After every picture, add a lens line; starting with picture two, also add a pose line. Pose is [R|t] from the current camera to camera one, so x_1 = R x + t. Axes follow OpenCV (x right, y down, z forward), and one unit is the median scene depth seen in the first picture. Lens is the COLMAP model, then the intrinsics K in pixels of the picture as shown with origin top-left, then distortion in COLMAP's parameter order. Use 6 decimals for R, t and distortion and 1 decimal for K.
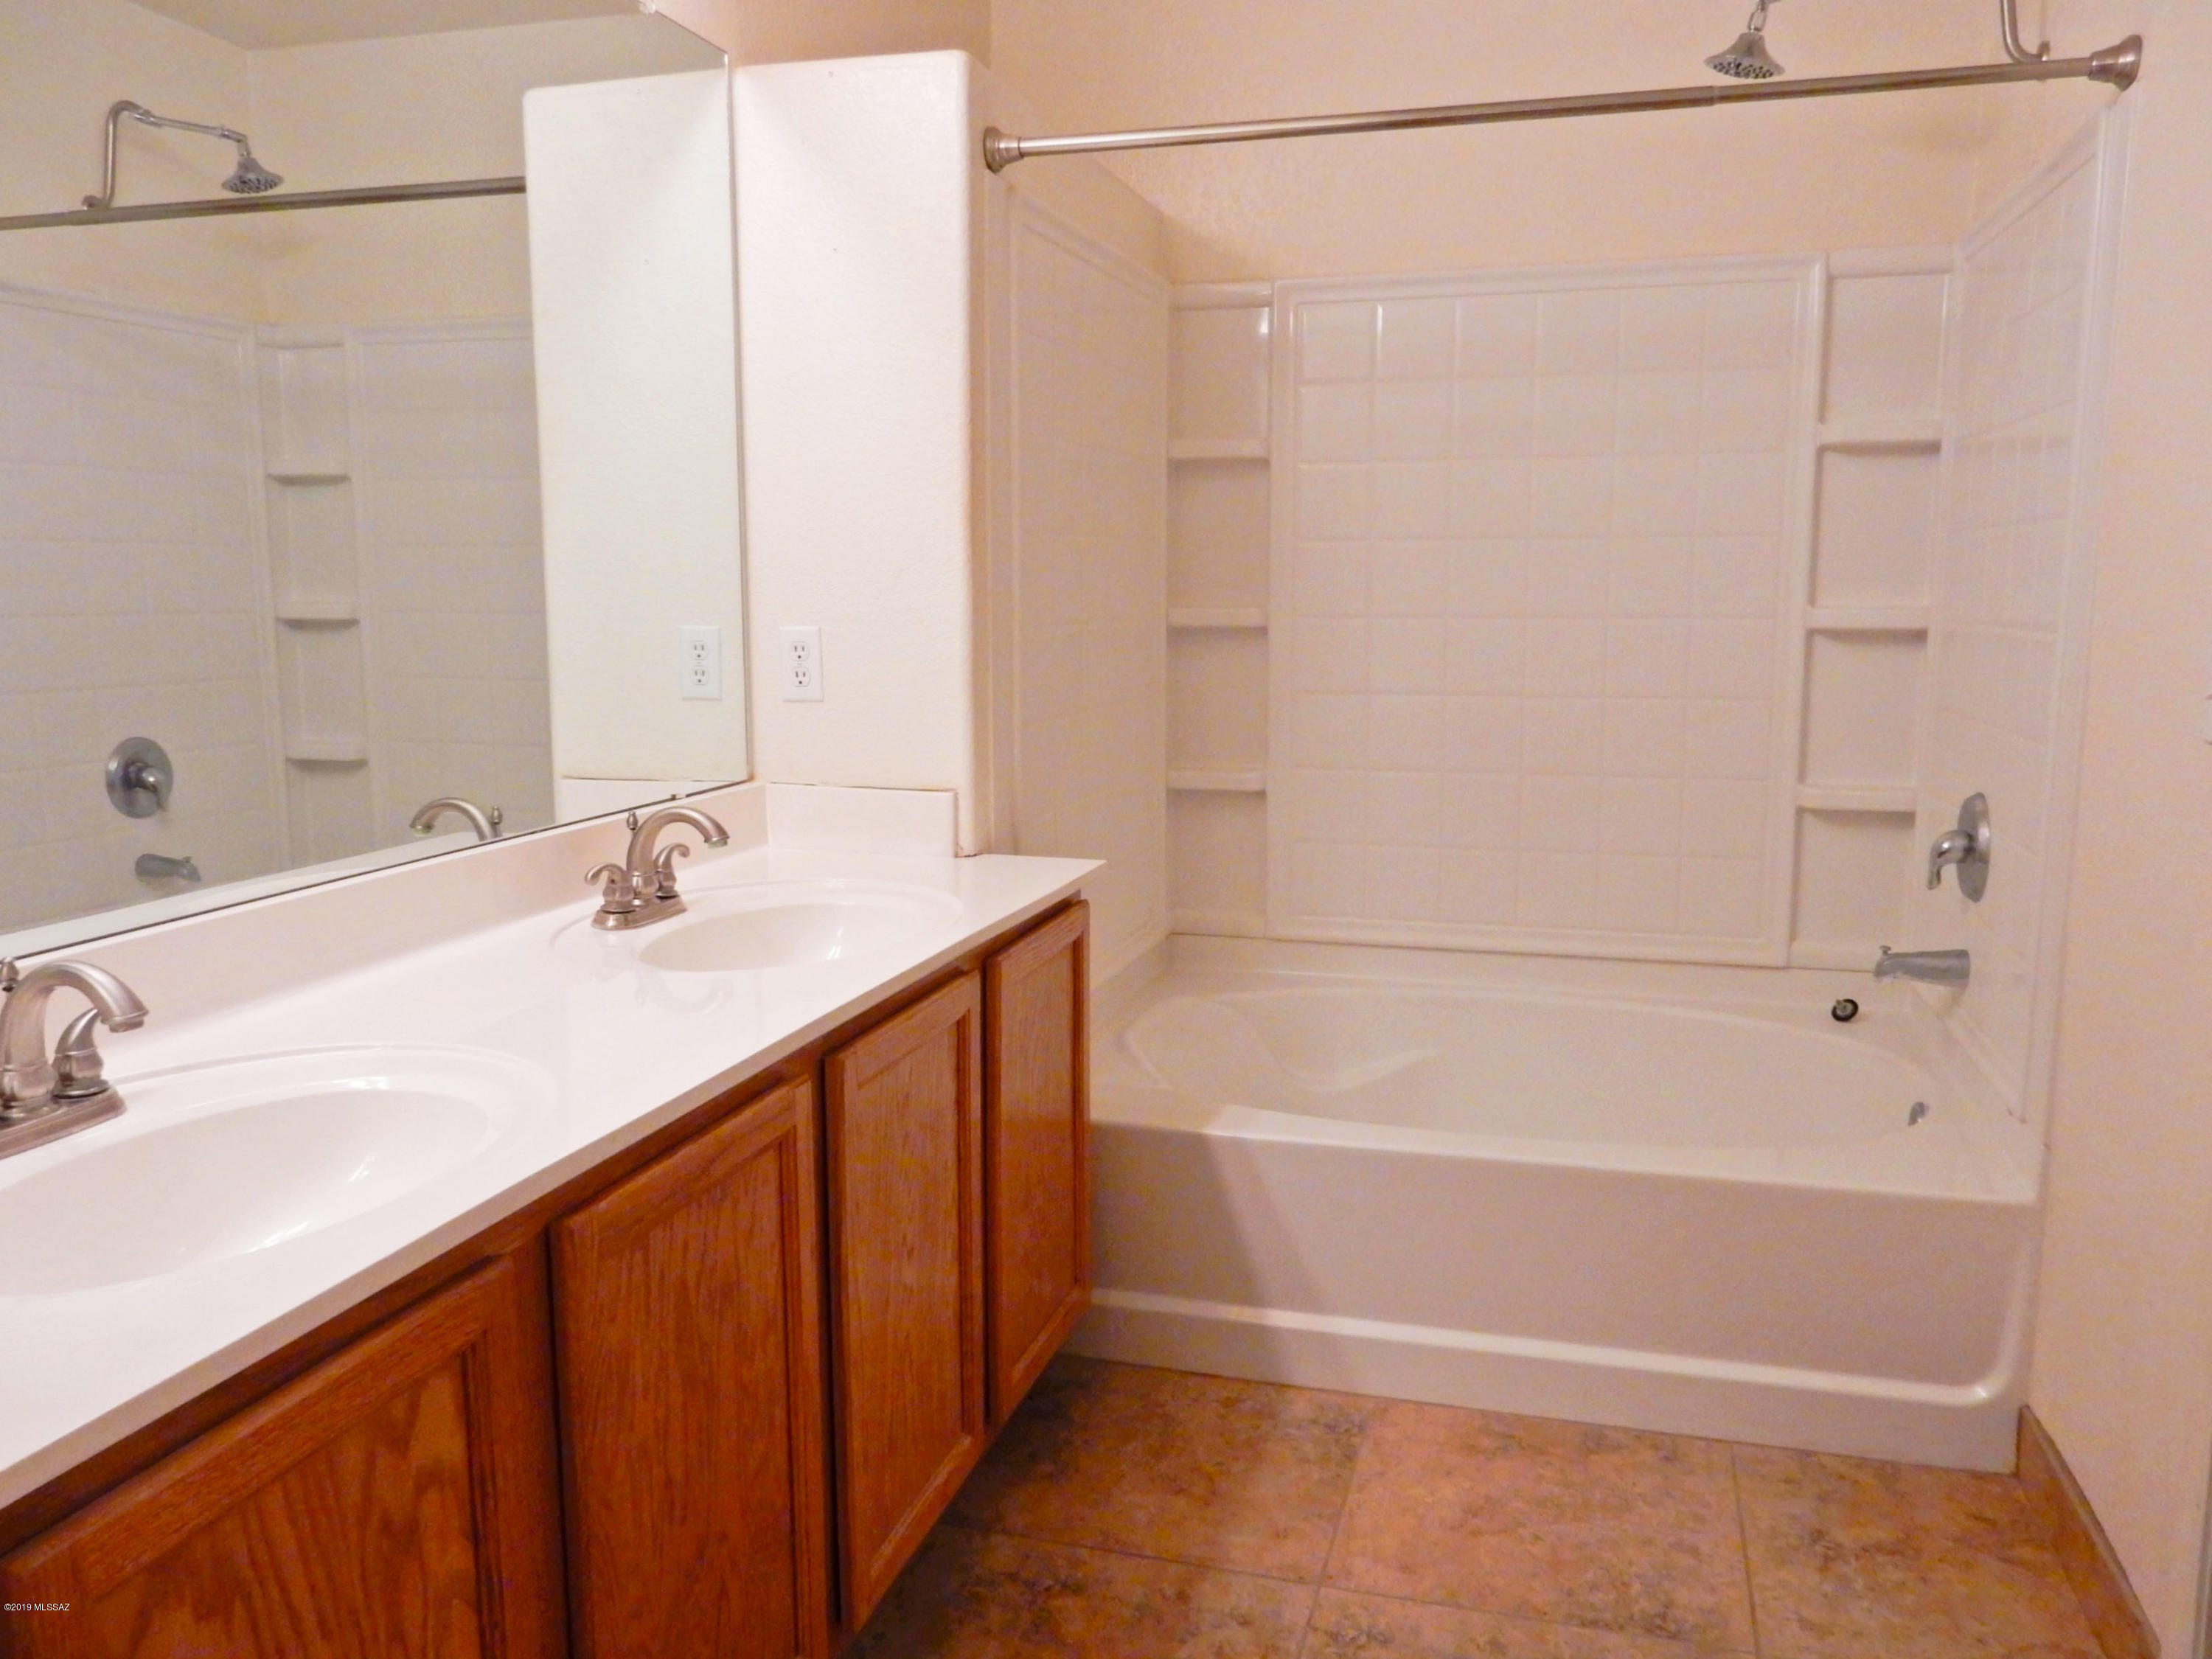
lens RADIAL K [[1701.9, 0, 1097.8], [0, 1701.9, 828.7], [0, 0, 1]] dist [-0.001618, -0.002906]
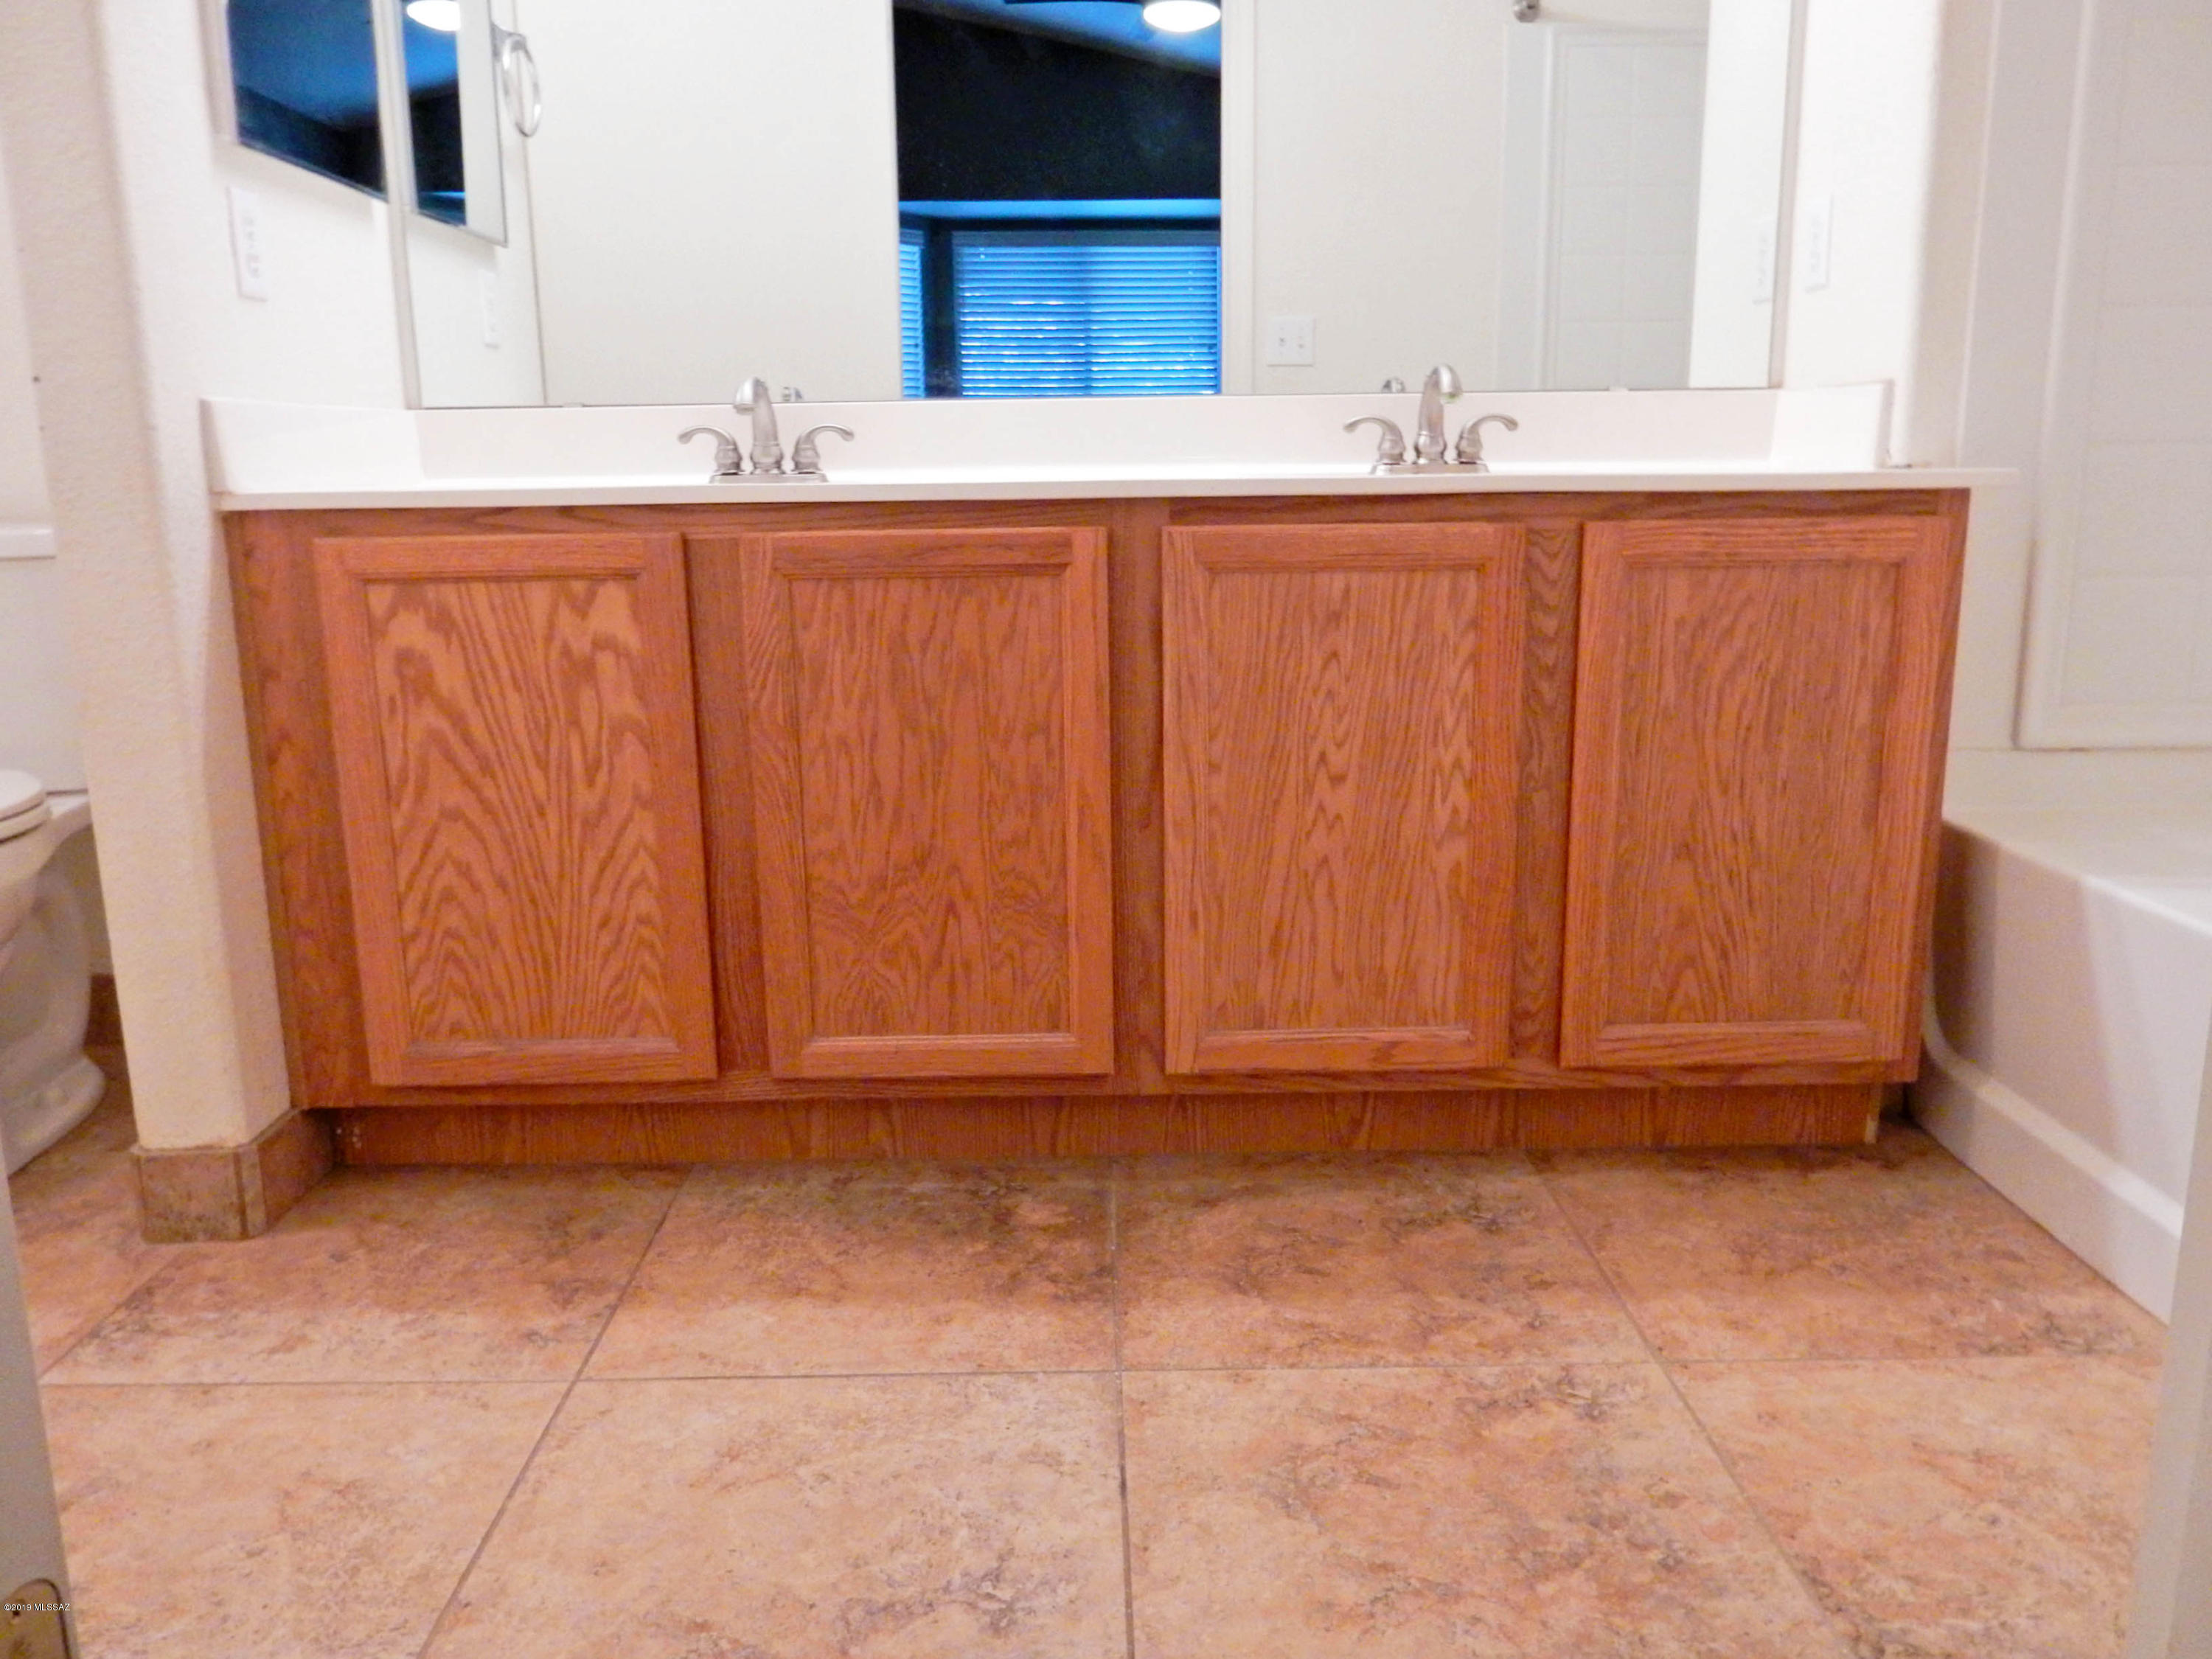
lens RADIAL K [[1701.9, 0, 1097.8], [0, 1701.9, 828.7], [0, 0, 1]] dist [-0.001618, -0.002906]
pose [[0.293023, 0.200893, -0.934762, 0.751819], [-0.127736, 0.977138, 0.169958, 0.120108], [0.947534, 0.069601, 0.311985, 0.531578]]
